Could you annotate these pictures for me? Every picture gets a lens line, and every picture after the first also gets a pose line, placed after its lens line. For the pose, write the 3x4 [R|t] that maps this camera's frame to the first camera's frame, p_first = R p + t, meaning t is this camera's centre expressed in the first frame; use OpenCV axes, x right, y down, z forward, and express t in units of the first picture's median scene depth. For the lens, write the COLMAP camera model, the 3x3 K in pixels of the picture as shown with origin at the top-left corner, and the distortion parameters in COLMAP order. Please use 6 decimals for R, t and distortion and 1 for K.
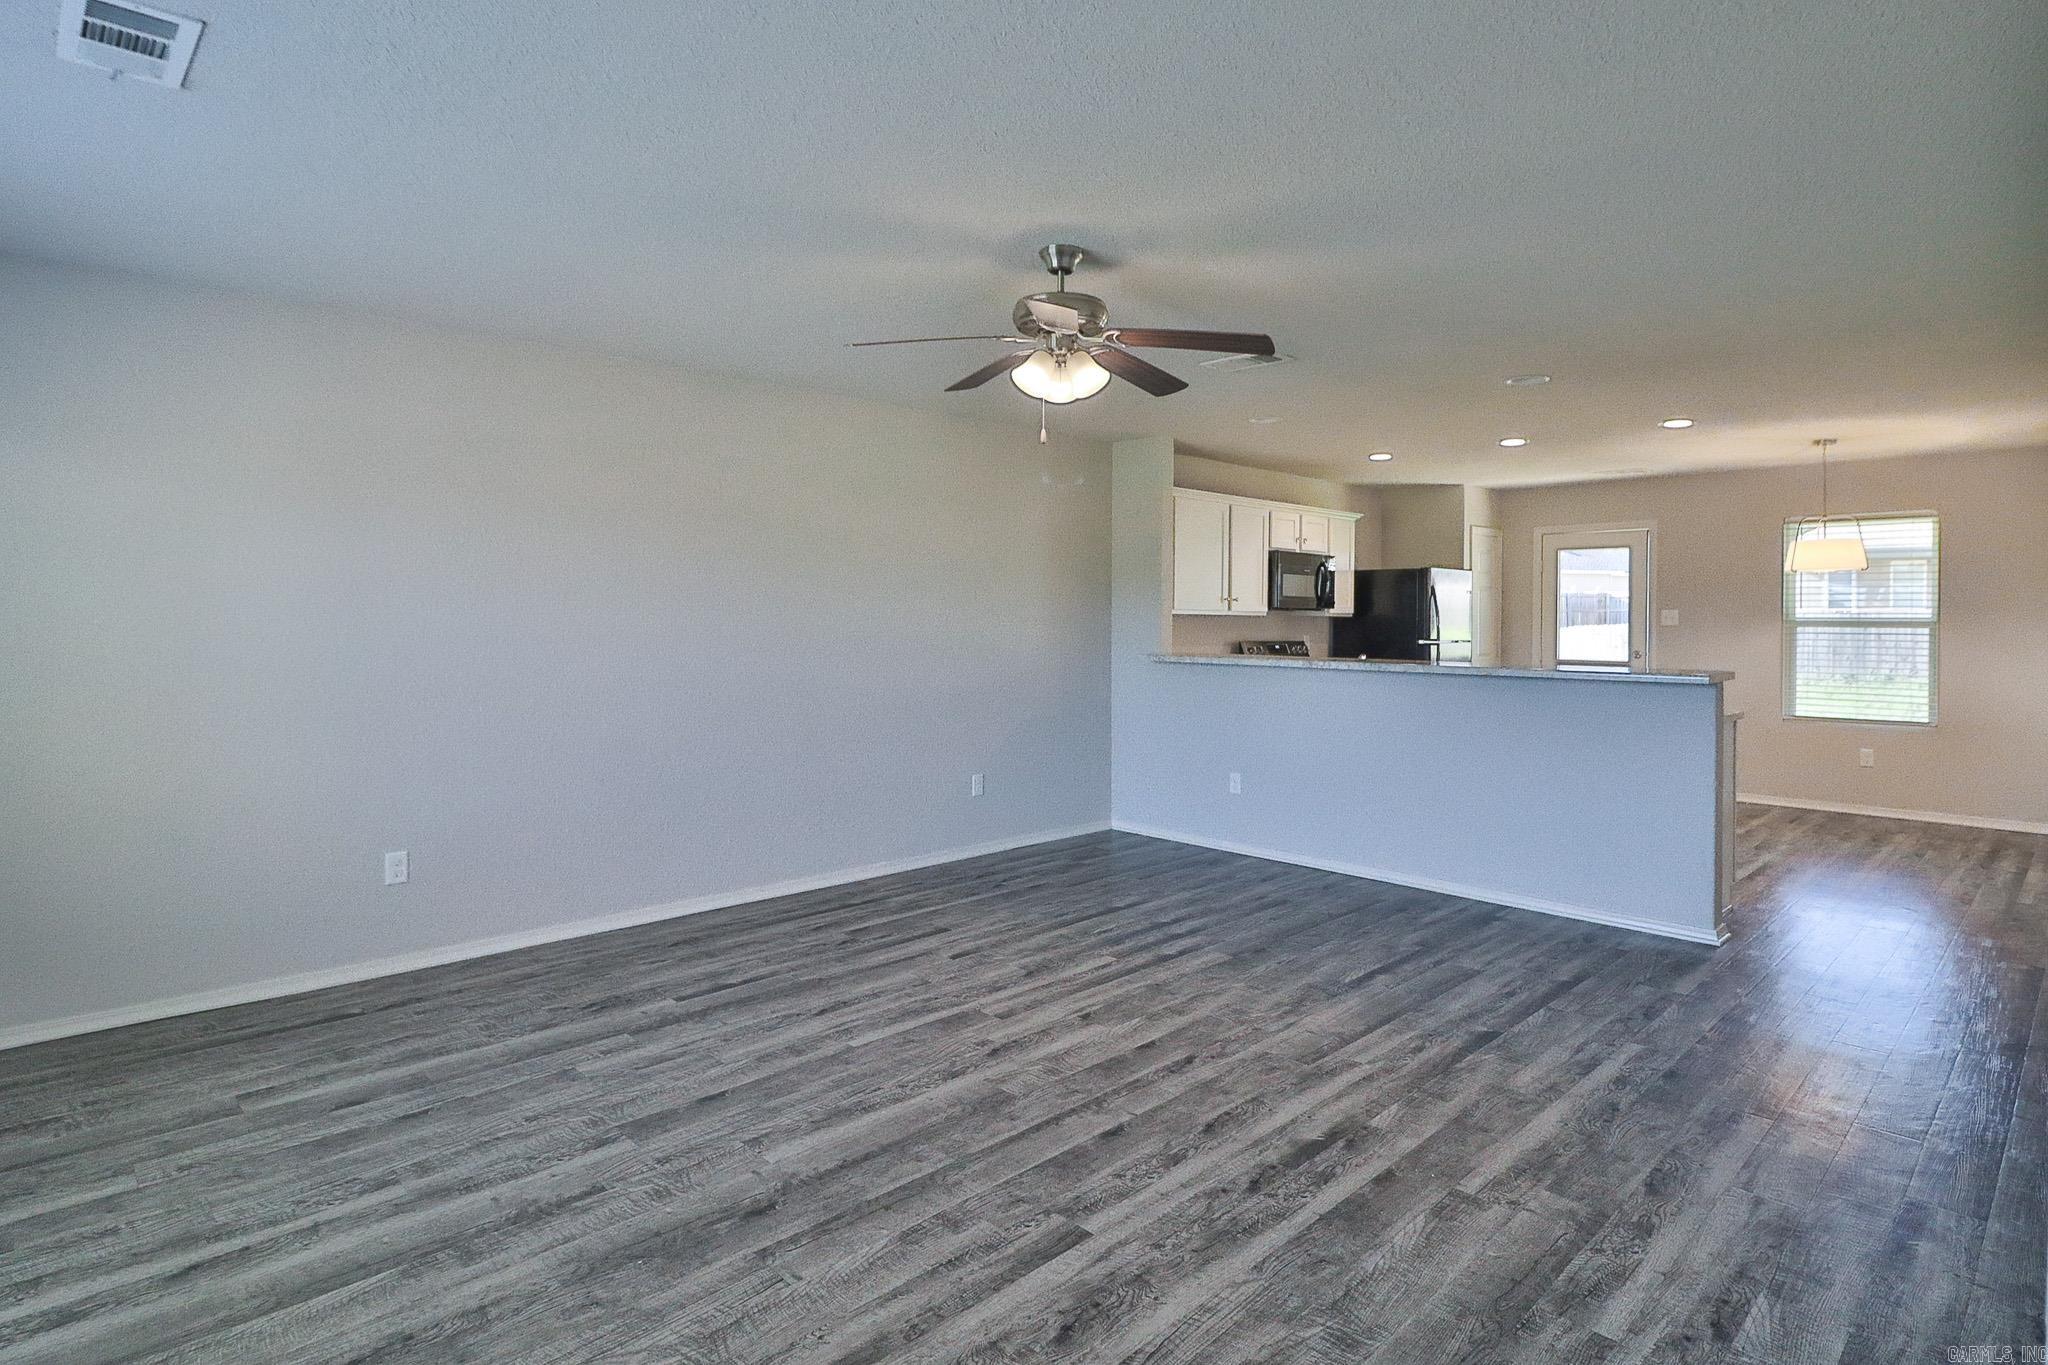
lens RADIAL K [[1063.9, 0, 1106.5], [0, 1063.9, 666.9], [0, 0, 1]] dist [-0.002261, -0.000808]
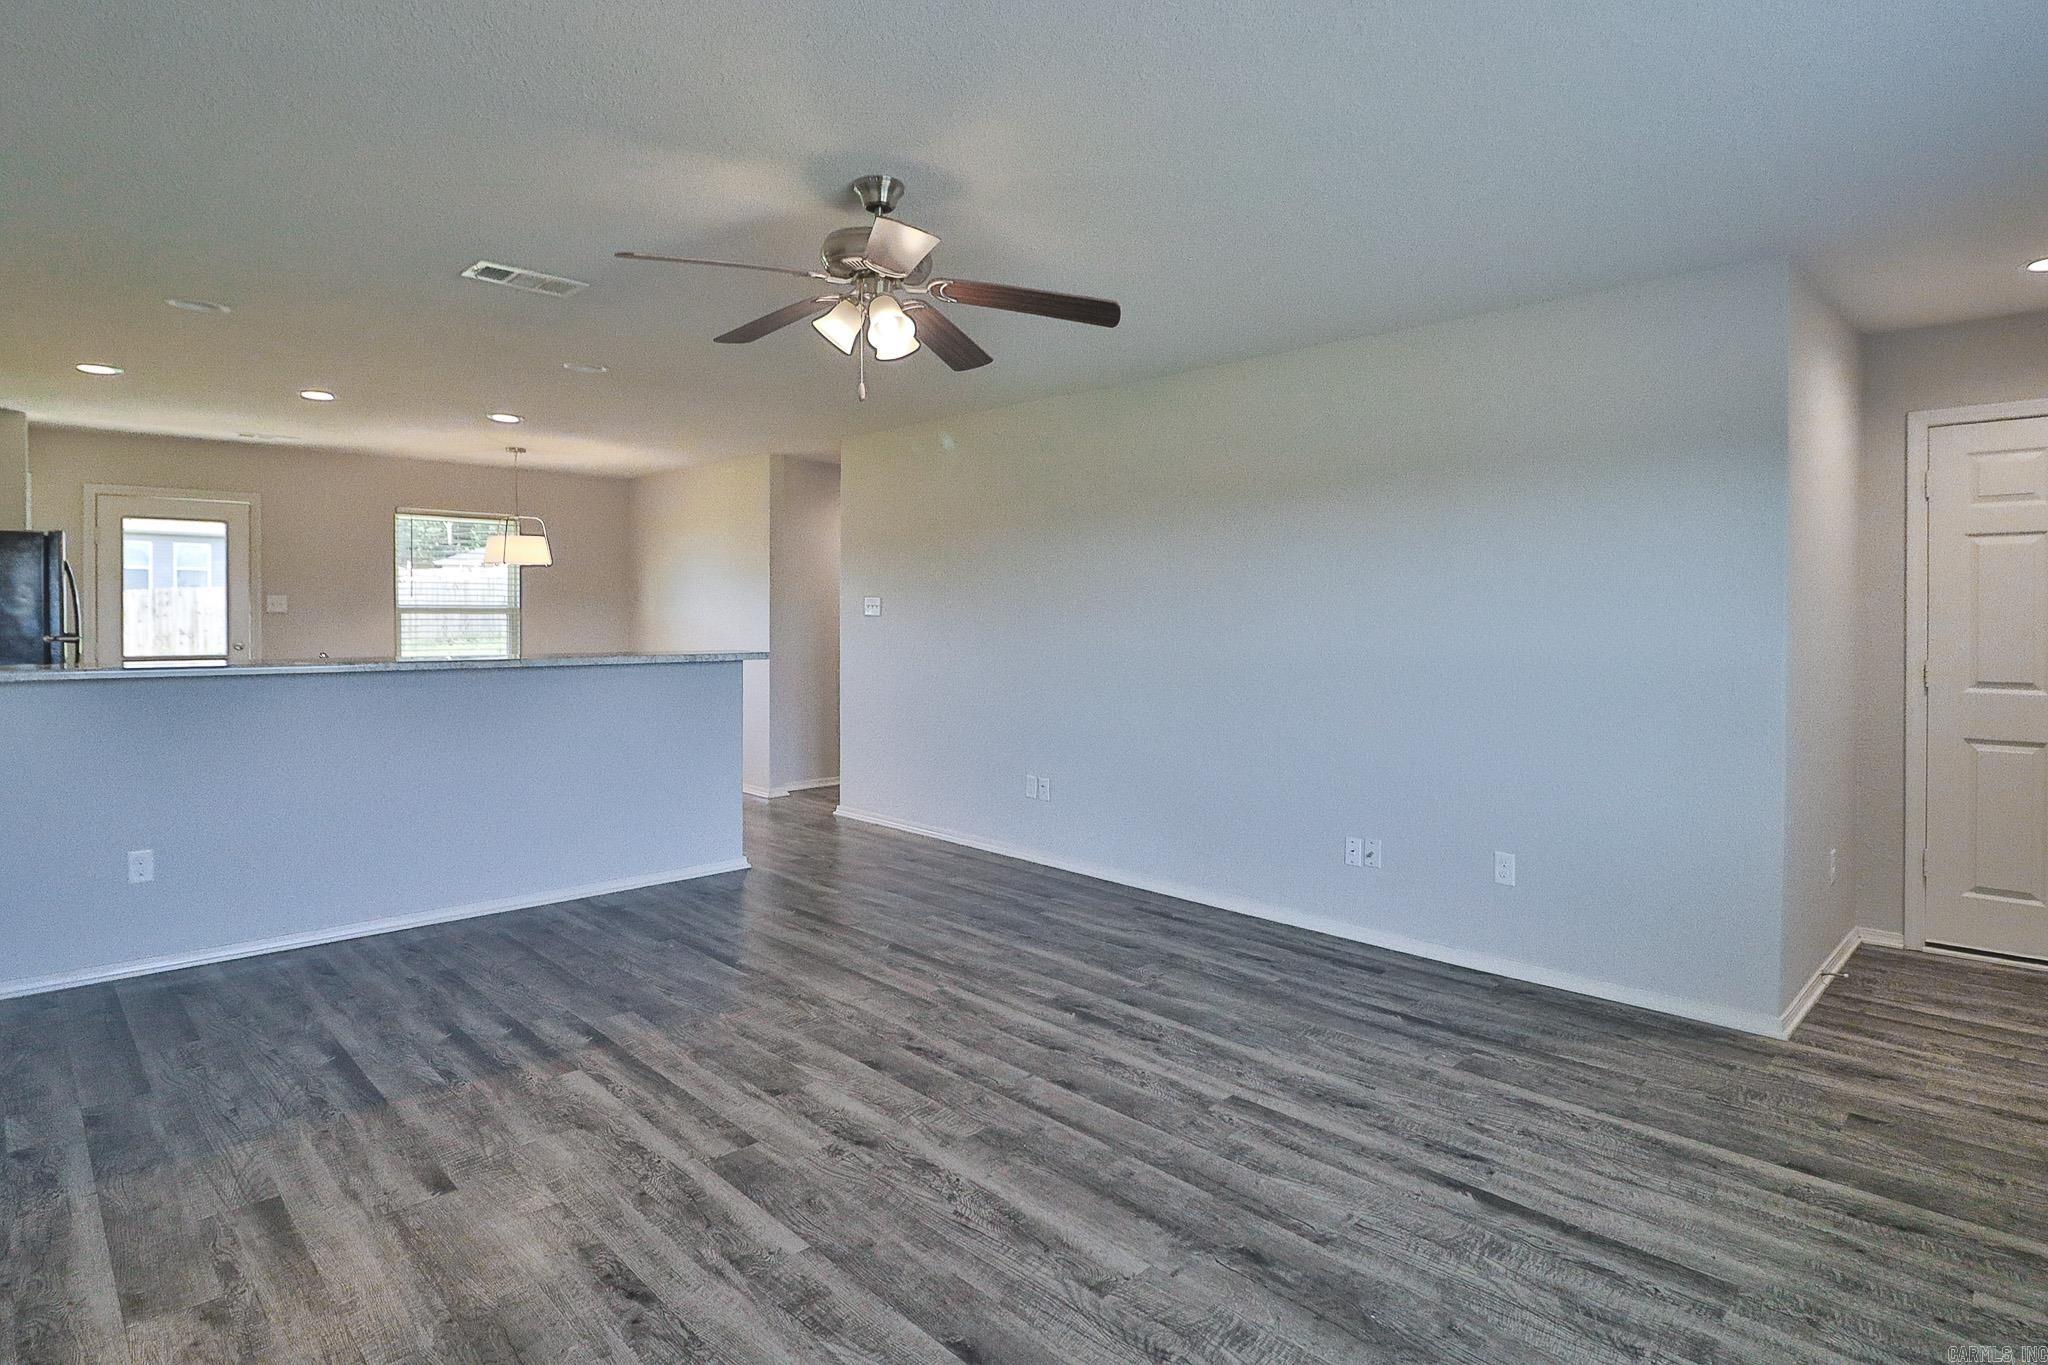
lens RADIAL K [[1062.0, 0, 1043.8], [0, 1062.0, 653.1], [0, 0, 1]] dist [-0.001559, -0.000763]
pose [[0.029247, -0.041084, 0.998728, -0.817453], [0.040272, 0.998392, 0.039890, -0.033281], [-0.998761, 0.039055, 0.030855, 0.756290]]
